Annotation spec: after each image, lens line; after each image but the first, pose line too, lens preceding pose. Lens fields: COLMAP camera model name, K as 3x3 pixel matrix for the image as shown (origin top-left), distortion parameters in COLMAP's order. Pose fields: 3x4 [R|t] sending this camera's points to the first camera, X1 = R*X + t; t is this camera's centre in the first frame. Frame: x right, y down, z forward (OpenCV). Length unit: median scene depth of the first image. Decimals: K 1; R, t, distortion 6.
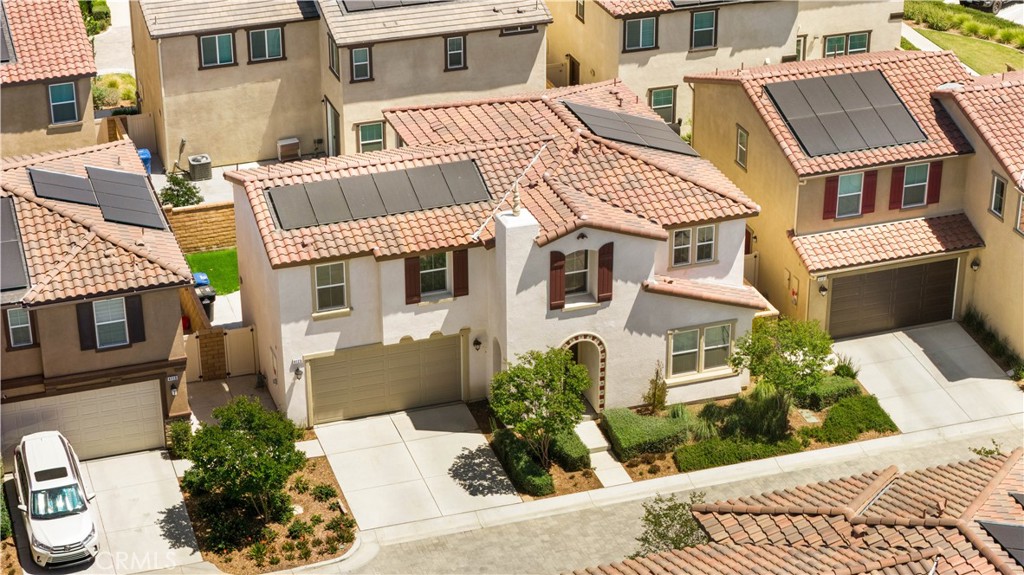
lens RADIAL K [[2019.3, 0, 512.0], [0, 2019.3, 287.5], [0, 0, 1]] dist [-0.220470, 0.676631]
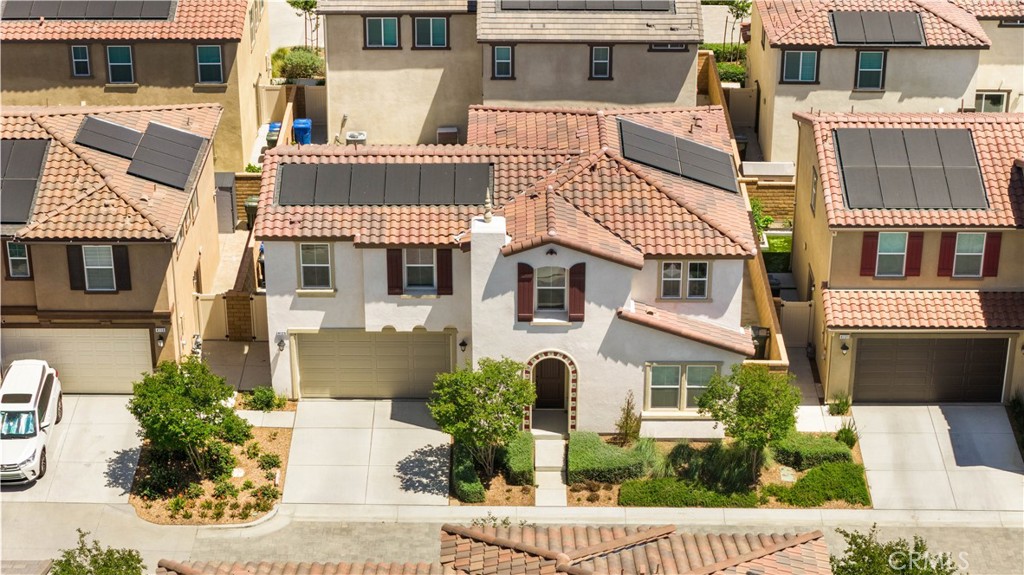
lens RADIAL K [[2019.3, 0, 512.0], [0, 2019.3, 287.5], [0, 0, 1]] dist [-0.220470, 0.676631]
pose [[0.946590, 0.148137, -0.286396, 0.289530], [-0.149104, 0.988647, 0.018557, -0.022693], [0.285893, 0.025137, 0.957932, 0.042995]]
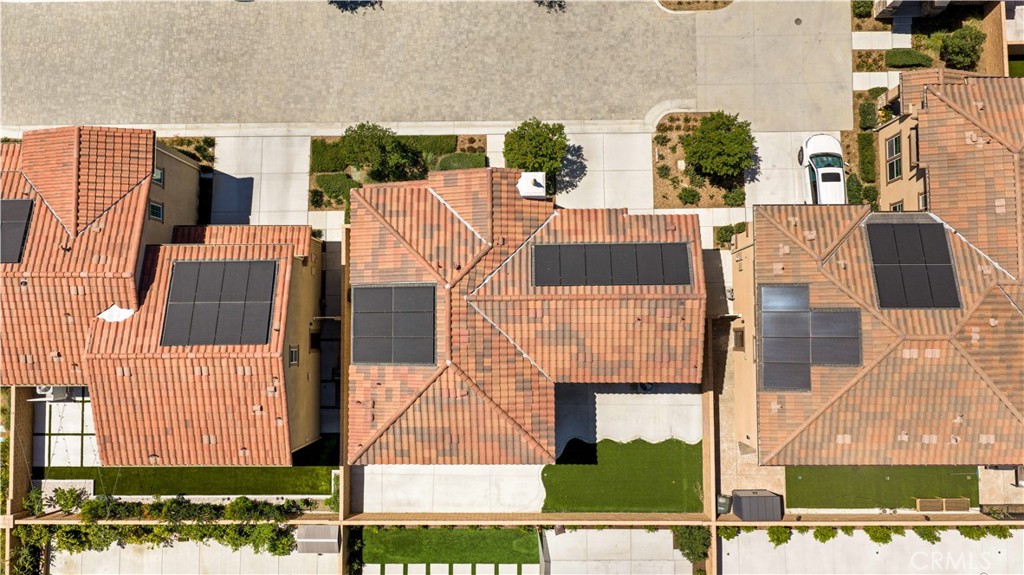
lens RADIAL K [[796.7, 0, 512.0], [0, 796.7, 287.5], [0, 0, 1]] dist [-0.001598, -0.000411]
pose [[-0.948455, -0.316512, 0.015901, -0.011315], [0.148534, -0.399651, 0.904553, -0.544241], [-0.279947, 0.860290, 0.426064, 0.784595]]
